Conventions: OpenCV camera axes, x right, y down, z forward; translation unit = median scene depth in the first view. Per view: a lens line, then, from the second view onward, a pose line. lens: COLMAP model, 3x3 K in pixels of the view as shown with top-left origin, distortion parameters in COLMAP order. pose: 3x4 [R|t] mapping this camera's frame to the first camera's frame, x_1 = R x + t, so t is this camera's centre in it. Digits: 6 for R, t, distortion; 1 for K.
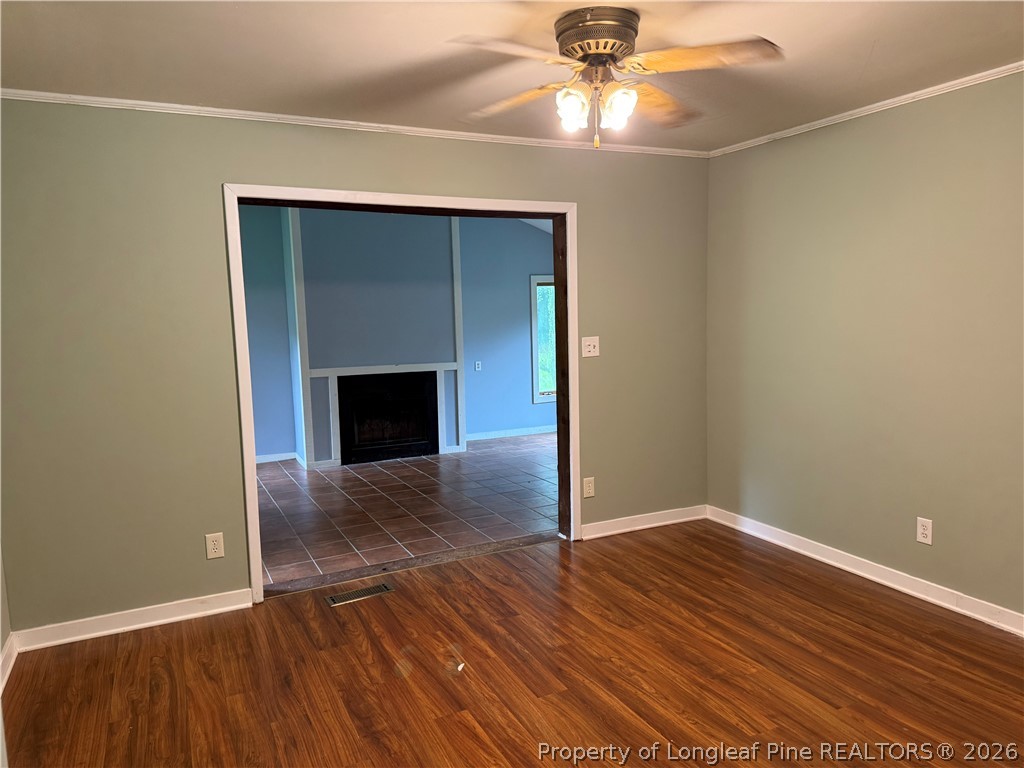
lens RADIAL K [[714.1, 0, 509.9], [0, 714.1, 388.0], [0, 0, 1]] dist [0.059076, -0.069602]
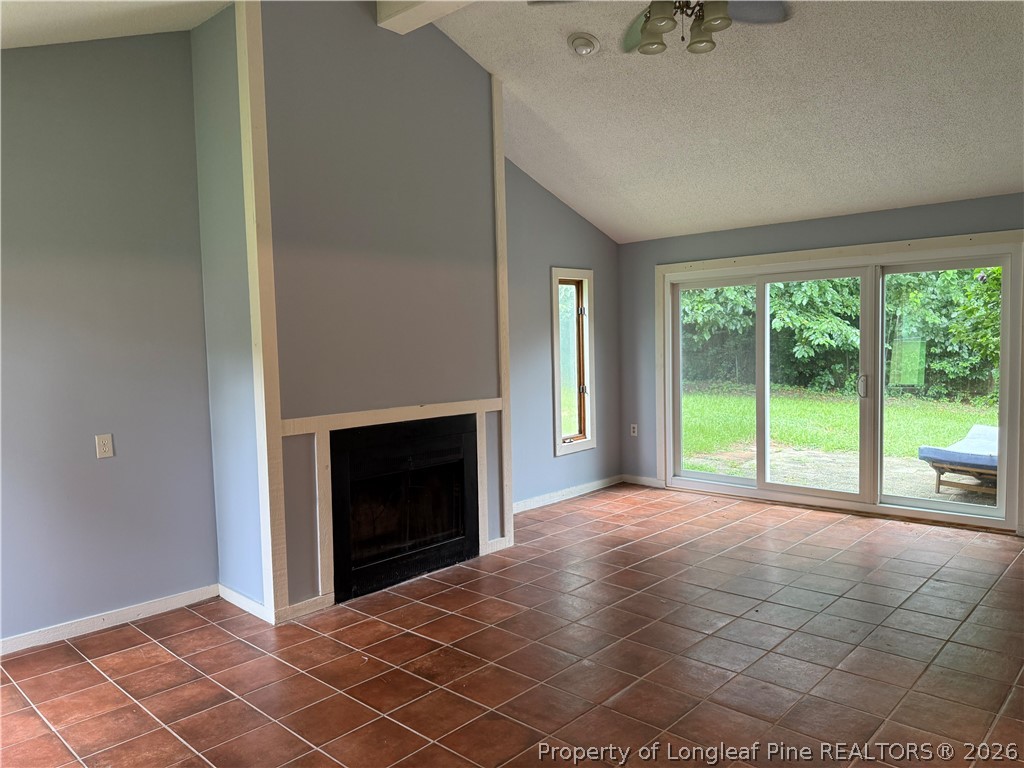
lens RADIAL K [[714.1, 0, 512.1], [0, 714.1, 383.5], [0, 0, 1]] dist [0.059076, -0.069602]
pose [[0.938446, -0.021473, 0.344758, -0.277798], [0.040980, 0.997938, -0.049393, -0.018487], [-0.342986, 0.060481, 0.937391, 0.441292]]
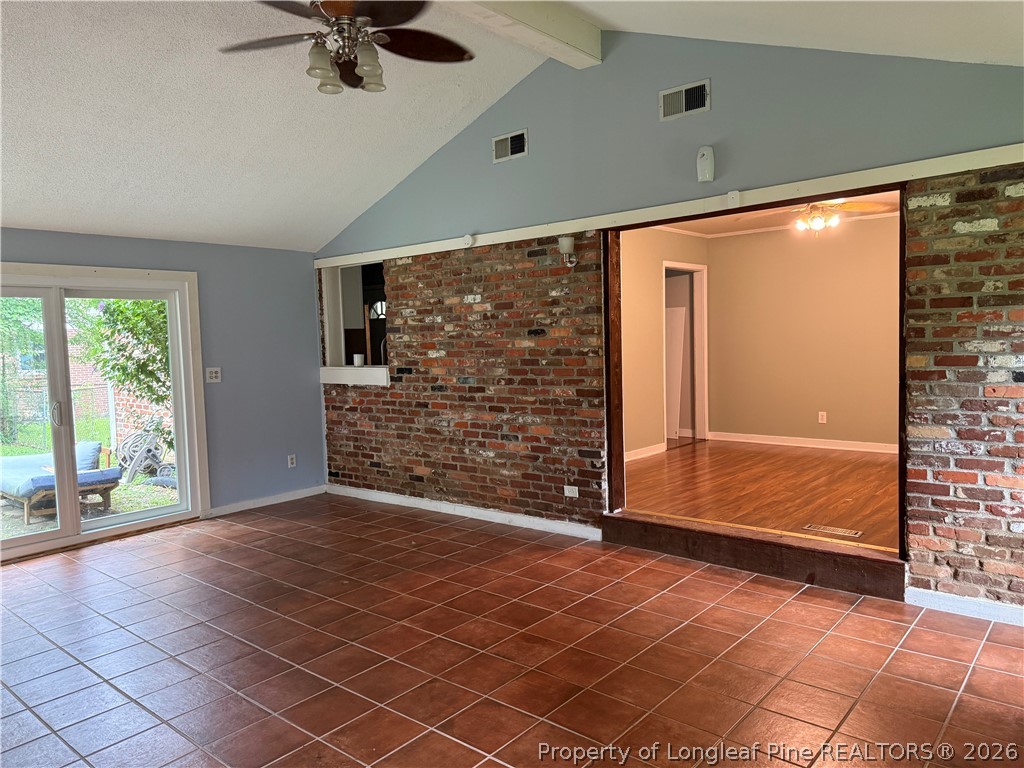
lens RADIAL K [[714.1, 0, 518.5], [0, 714.1, 386.9], [0, 0, 1]] dist [0.059076, -0.069602]
pose [[-0.400741, -0.025788, 0.915828, -0.488677], [0.140793, 0.985997, 0.089371, -0.059769], [-0.905309, 0.164757, -0.391499, 0.847076]]
